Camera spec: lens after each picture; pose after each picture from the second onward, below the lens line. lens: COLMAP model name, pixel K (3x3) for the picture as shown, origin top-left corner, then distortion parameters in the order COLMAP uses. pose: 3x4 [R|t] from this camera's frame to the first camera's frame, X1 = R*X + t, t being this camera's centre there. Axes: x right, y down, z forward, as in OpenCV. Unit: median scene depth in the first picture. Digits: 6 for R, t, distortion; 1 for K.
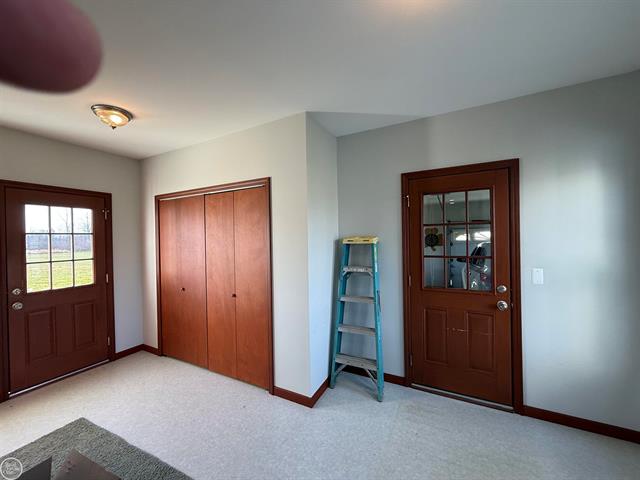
lens RADIAL K [[257.4, 0, 319.2], [0, 257.4, 239.9], [0, 0, 1]] dist [-0.000180, -0.000045]
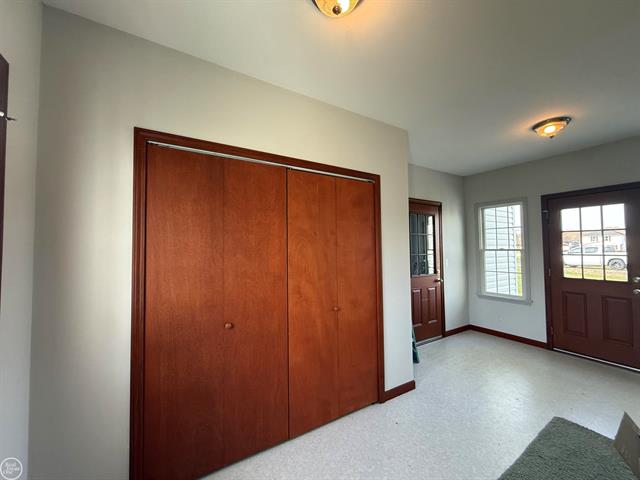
lens RADIAL K [[257.4, 0, 318.8], [0, 257.4, 240.1], [0, 0, 1]] dist [-0.000180, -0.000045]
pose [[0.510098, 0.037390, 0.859303, -1.050775], [0.010348, 0.998716, -0.049598, 0.045730], [-0.860054, 0.034192, 0.509056, 0.649085]]
